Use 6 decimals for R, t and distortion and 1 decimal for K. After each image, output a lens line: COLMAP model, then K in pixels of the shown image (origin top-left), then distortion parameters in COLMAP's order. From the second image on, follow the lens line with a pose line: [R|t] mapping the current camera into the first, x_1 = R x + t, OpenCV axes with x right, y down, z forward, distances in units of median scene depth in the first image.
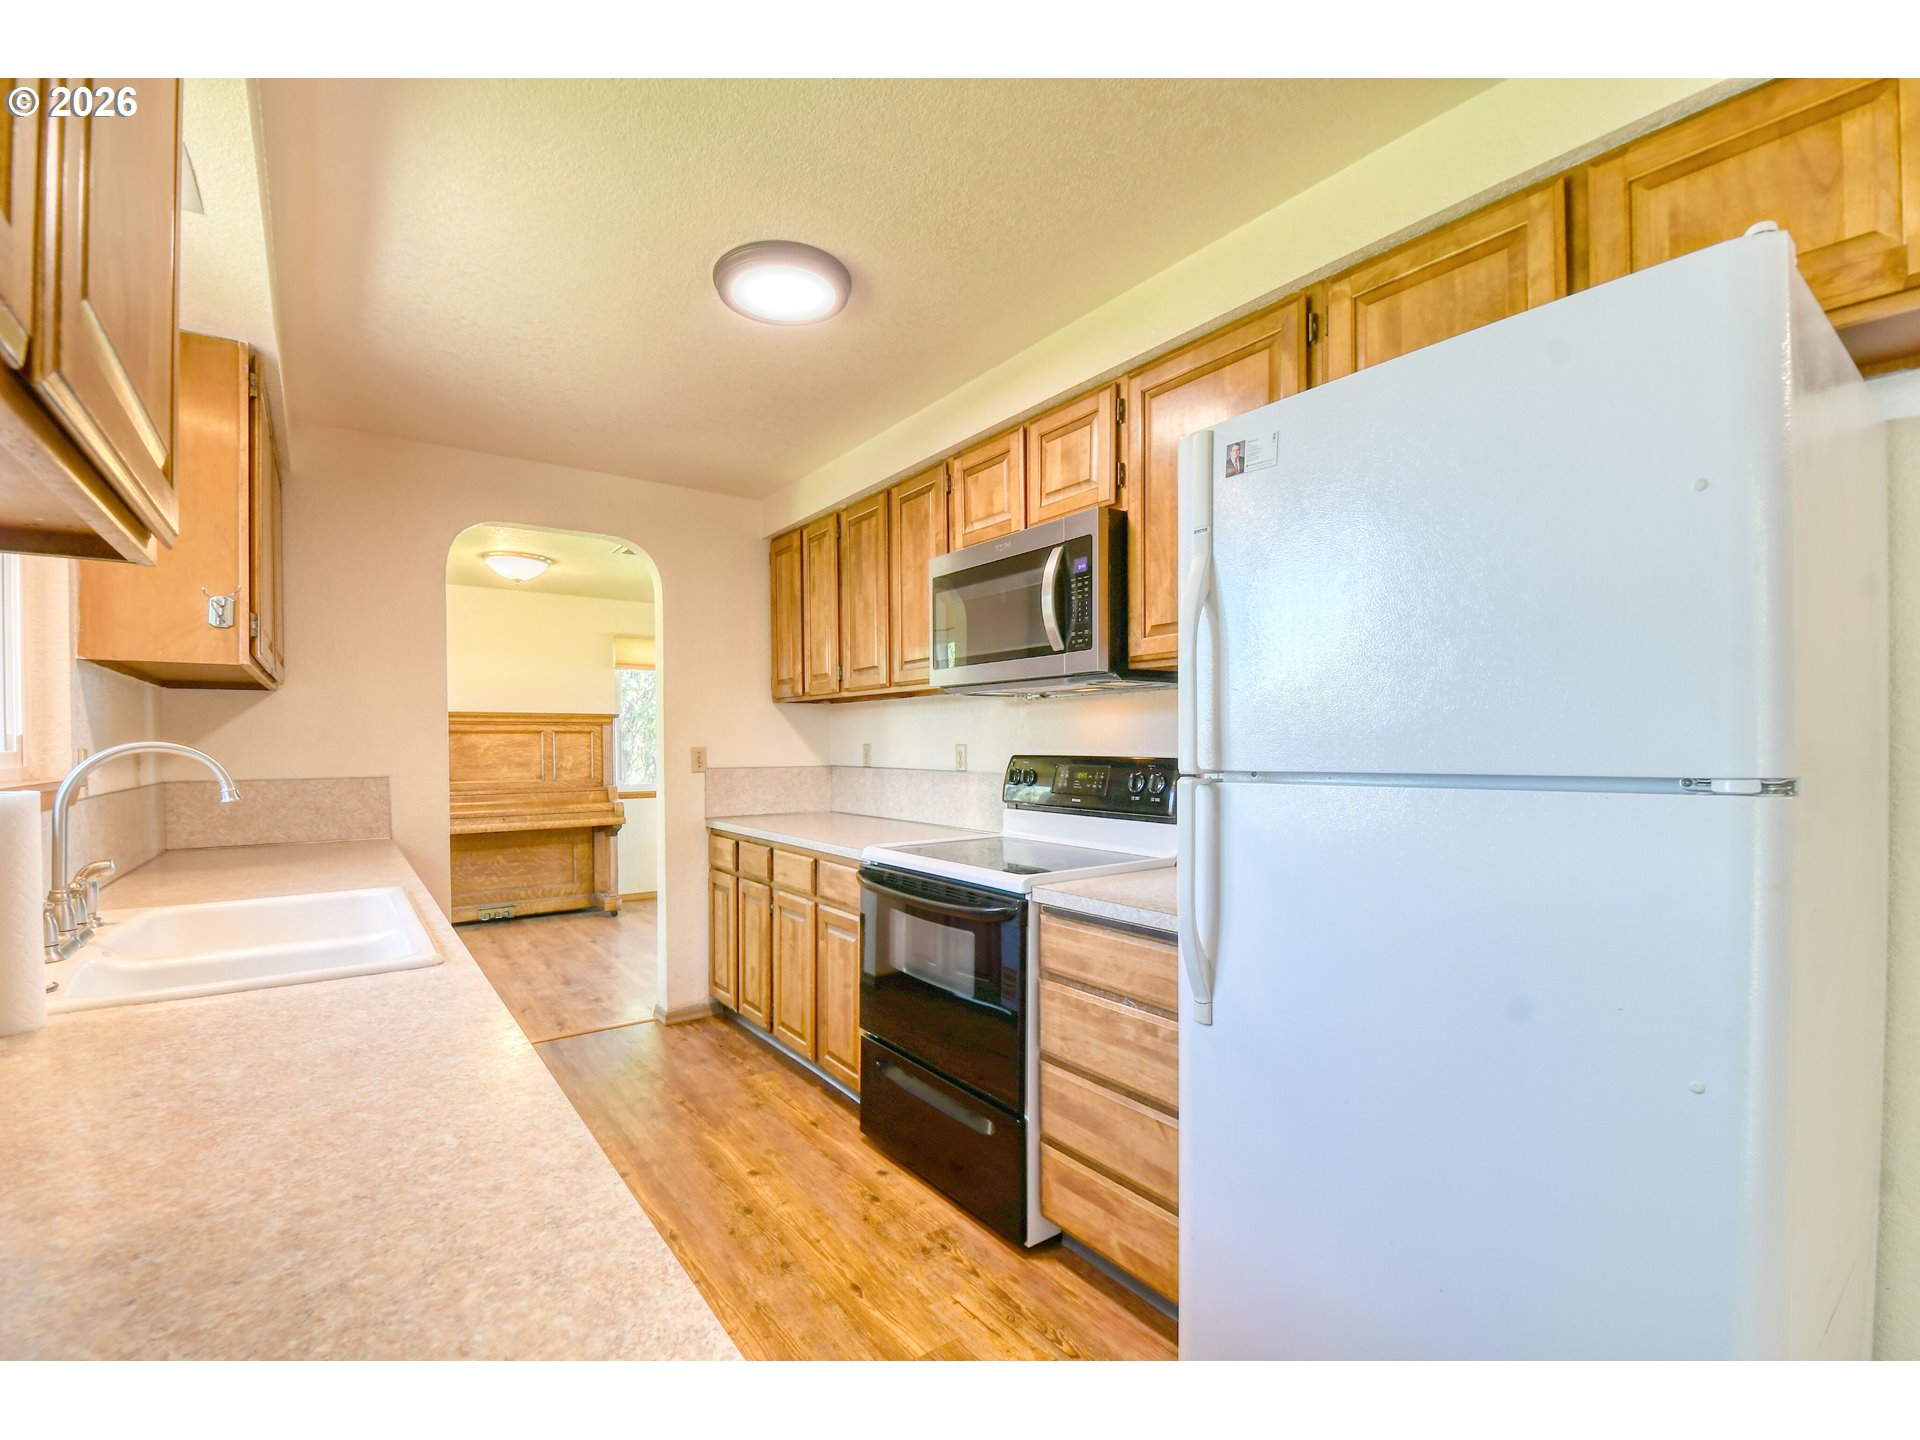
lens RADIAL K [[858.4, 0, 948.8], [0, 858.4, 757.0], [0, 0, 1]] dist [-0.008737, -0.004252]
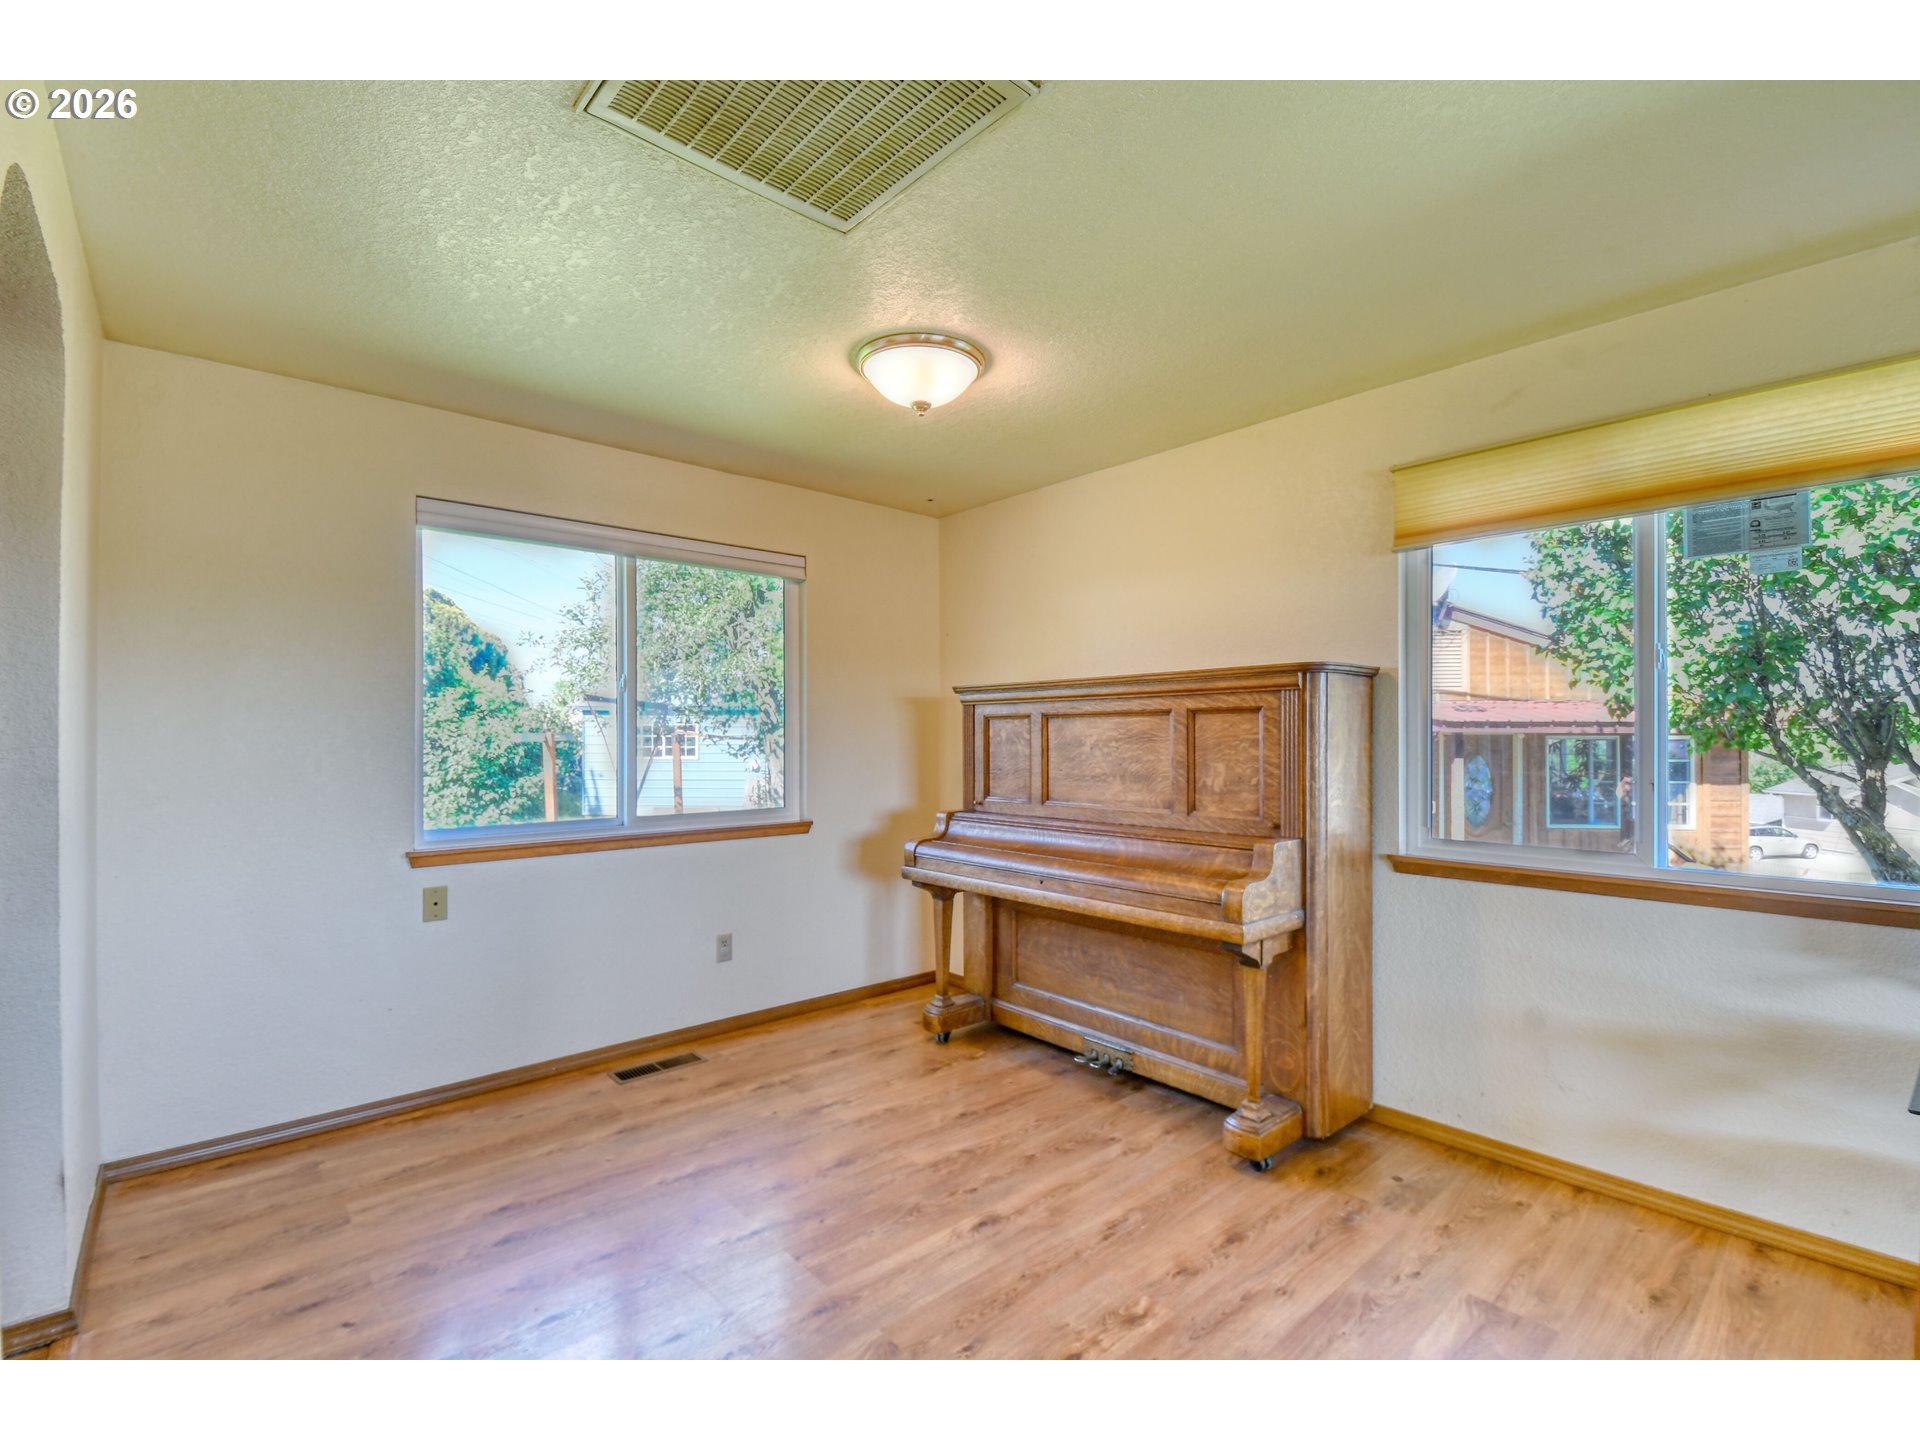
lens RADIAL K [[858.4, 0, 960.3], [0, 858.4, 733.7], [0, 0, 1]] dist [-0.008737, -0.004252]
pose [[0.100041, 0.000533, -0.994983, -0.008243], [-0.013807, 0.999904, -0.000853, -0.017606], [0.994888, 0.013823, 0.100039, 0.979401]]
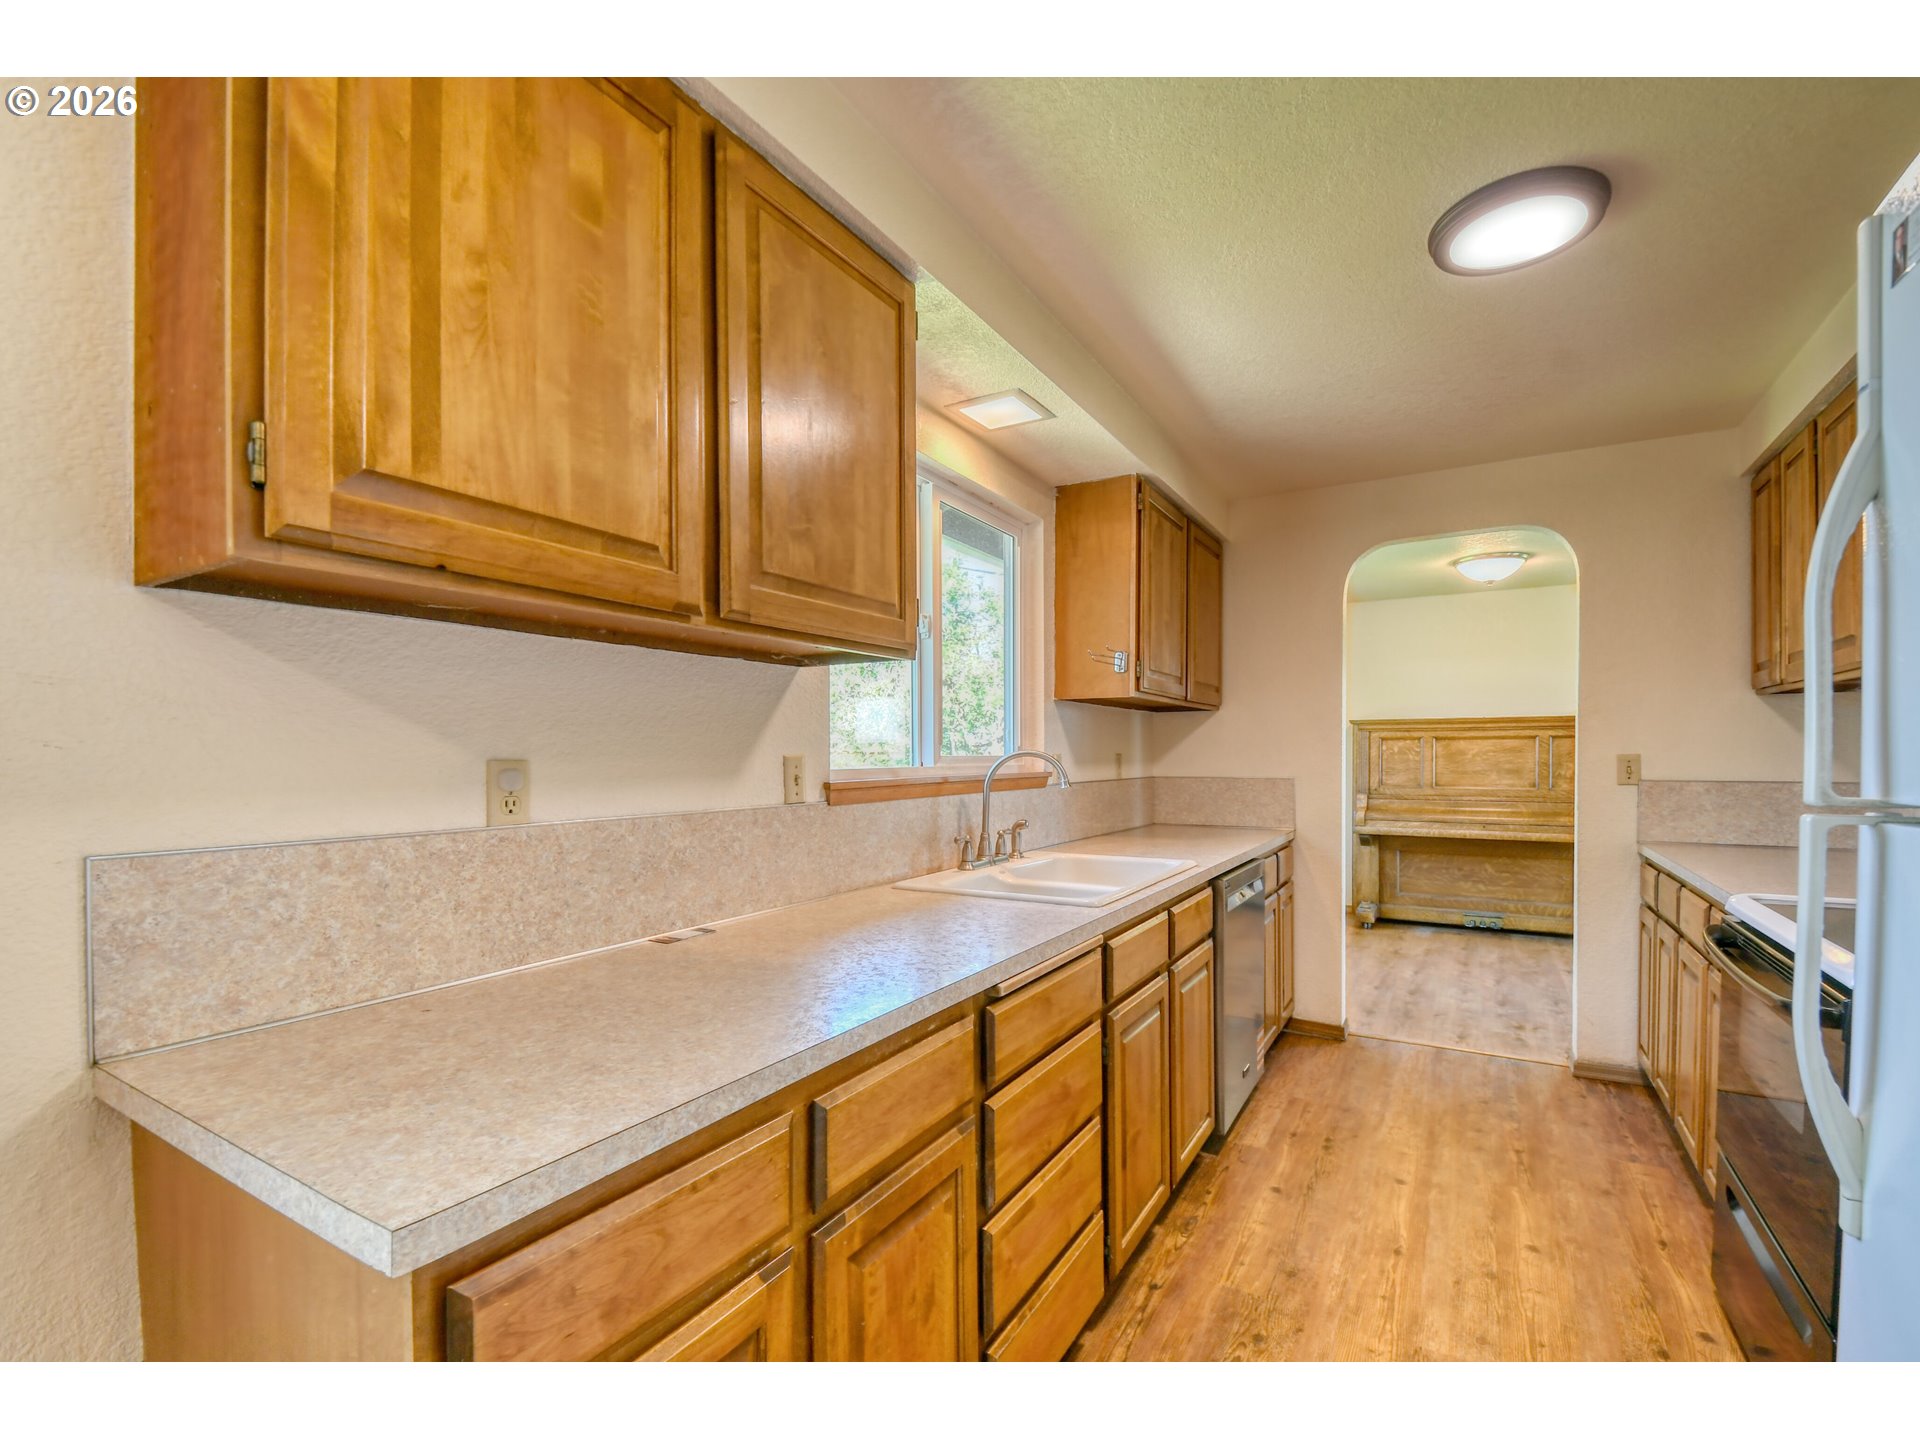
lens RADIAL K [[858.4, 0, 941.8], [0, 858.4, 765.0], [0, 0, 1]] dist [-0.008737, -0.004252]
pose [[0.377599, 0.016031, -0.925830, 0.165015], [-0.012525, 0.999847, 0.012204, -0.002459], [0.925884, 0.006987, 0.377742, 0.059972]]
